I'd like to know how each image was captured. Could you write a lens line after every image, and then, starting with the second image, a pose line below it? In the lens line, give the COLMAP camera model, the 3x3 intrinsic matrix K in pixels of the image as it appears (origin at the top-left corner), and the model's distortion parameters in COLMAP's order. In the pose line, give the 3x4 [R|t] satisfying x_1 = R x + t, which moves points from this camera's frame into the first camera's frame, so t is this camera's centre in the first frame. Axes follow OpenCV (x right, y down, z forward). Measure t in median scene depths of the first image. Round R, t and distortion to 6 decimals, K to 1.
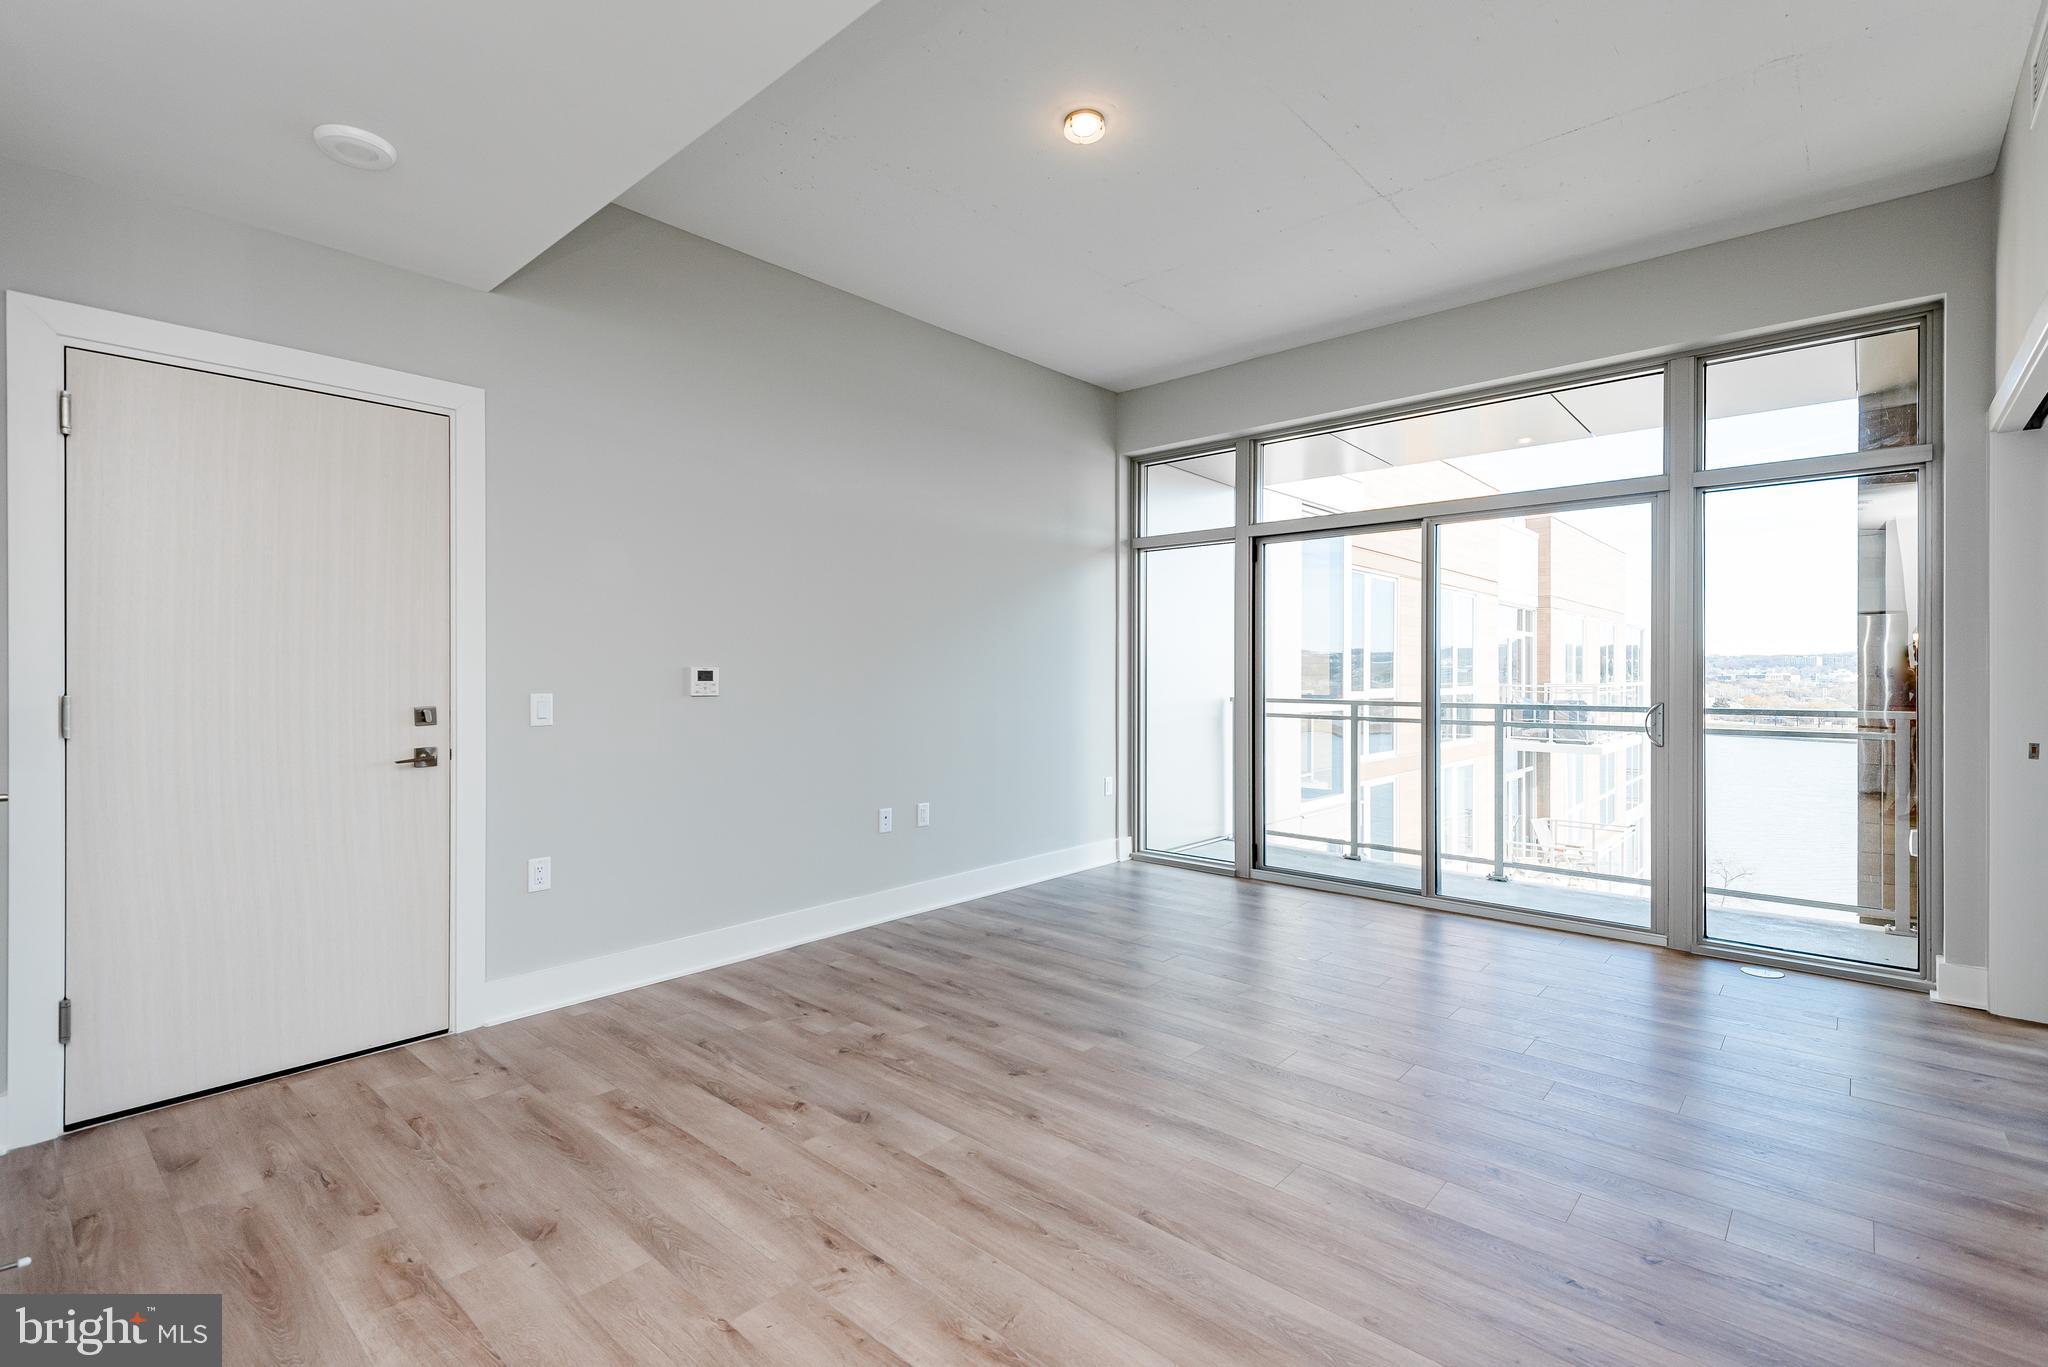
lens RADIAL K [[926.9, 0, 1056.6], [0, 926.9, 674.1], [0, 0, 1]] dist [0.026151, -0.008091]
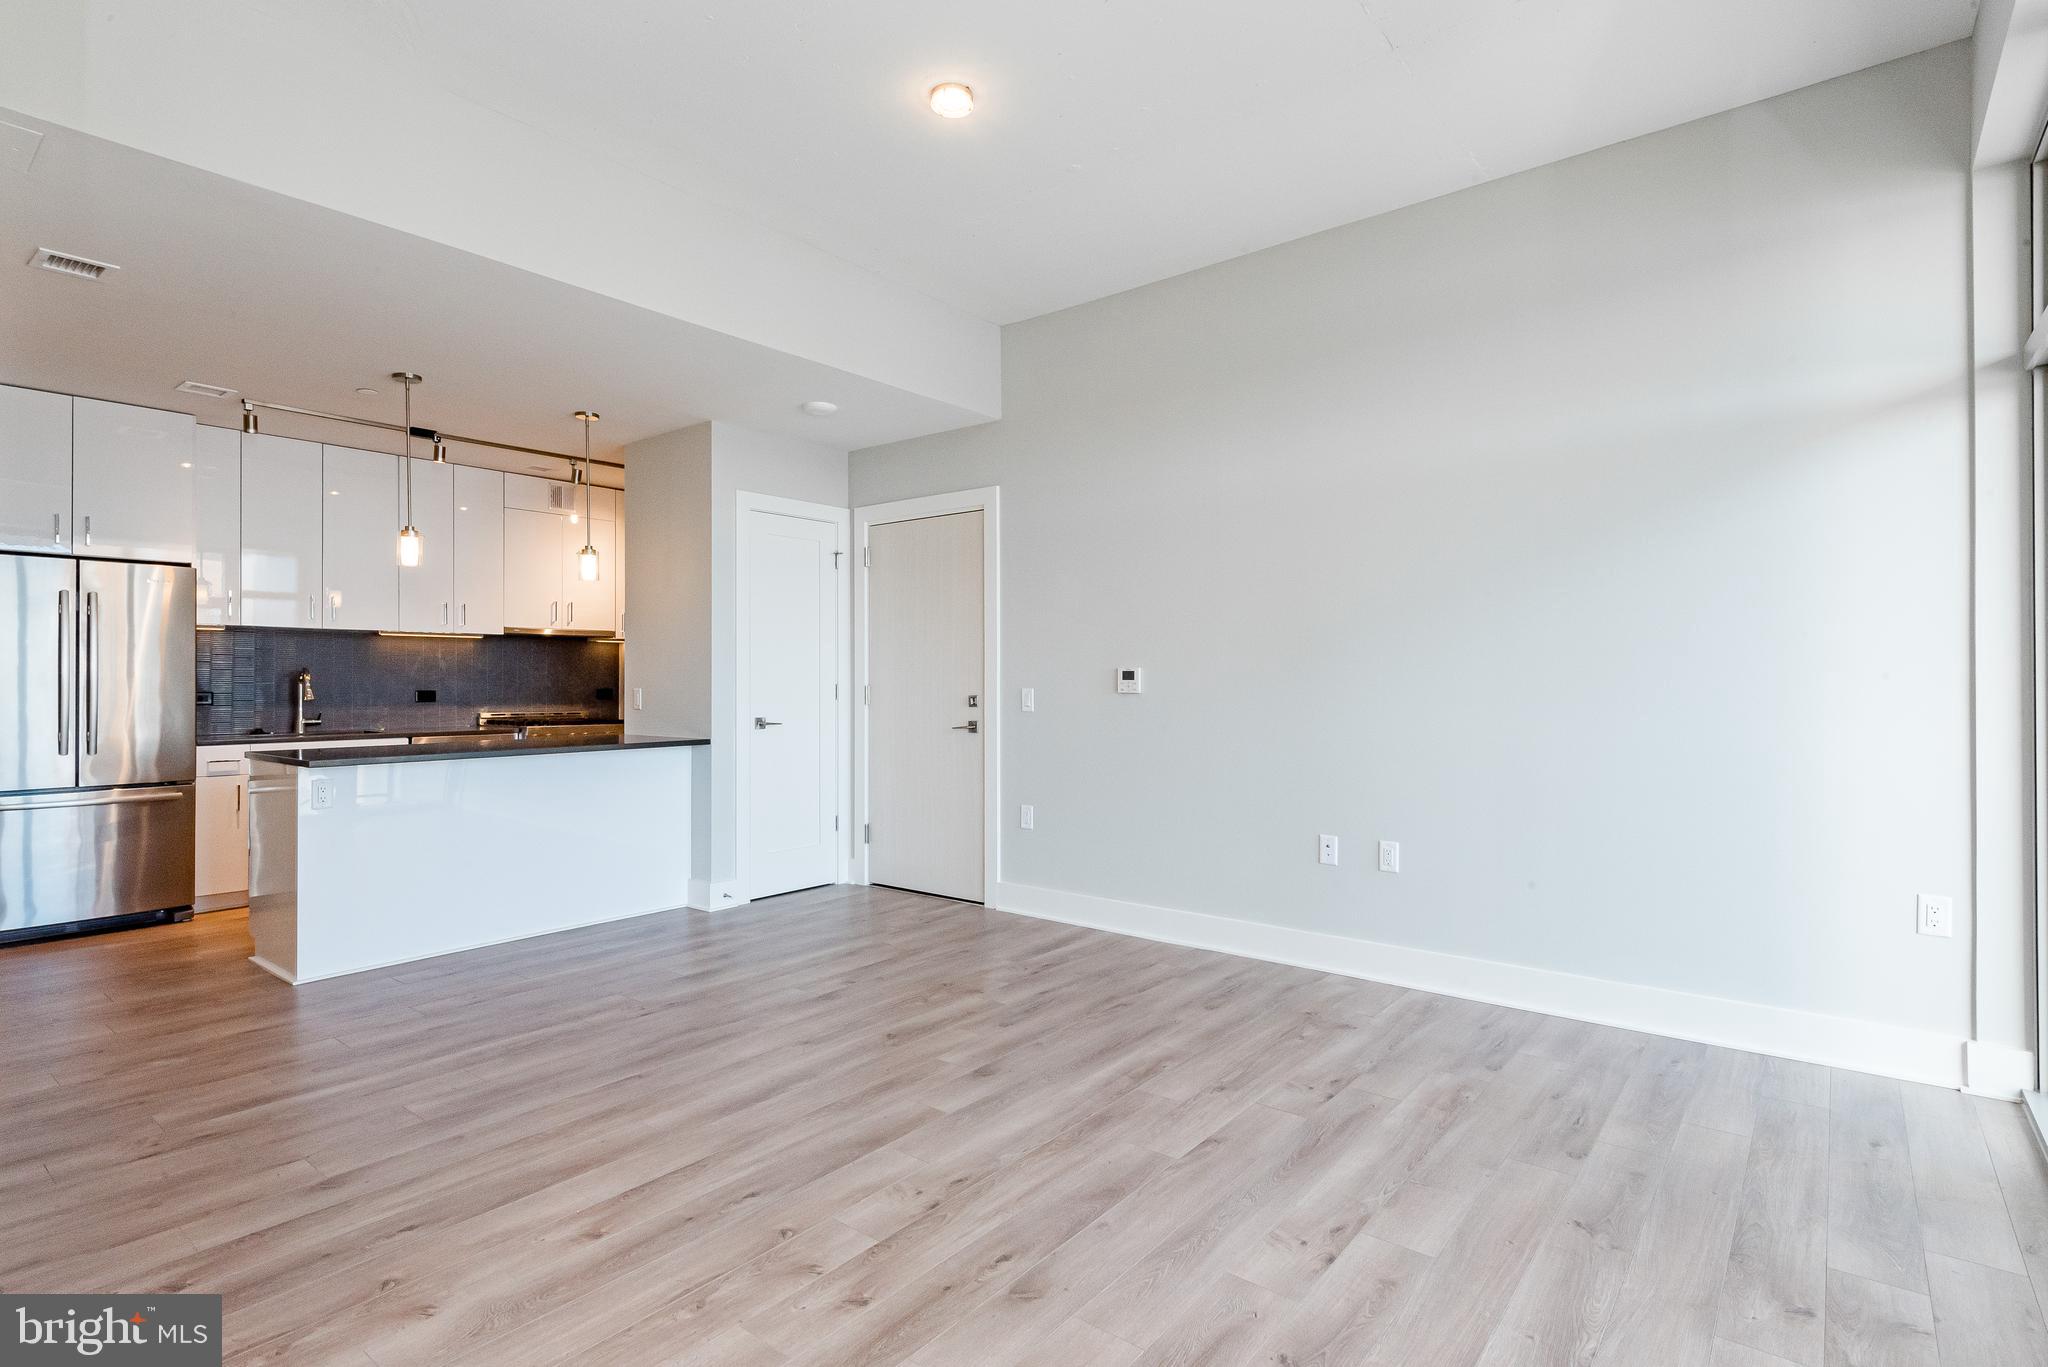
lens RADIAL K [[1021.2, 0, 996.7], [0, 1021.2, 675.2], [0, 0, 1]] dist [0.019062, -0.007038]
pose [[0.023706, -0.004733, -0.999708, 0.950389], [-0.002779, 0.999985, -0.004800, 0.008486], [0.999715, 0.002892, 0.023693, 0.893503]]
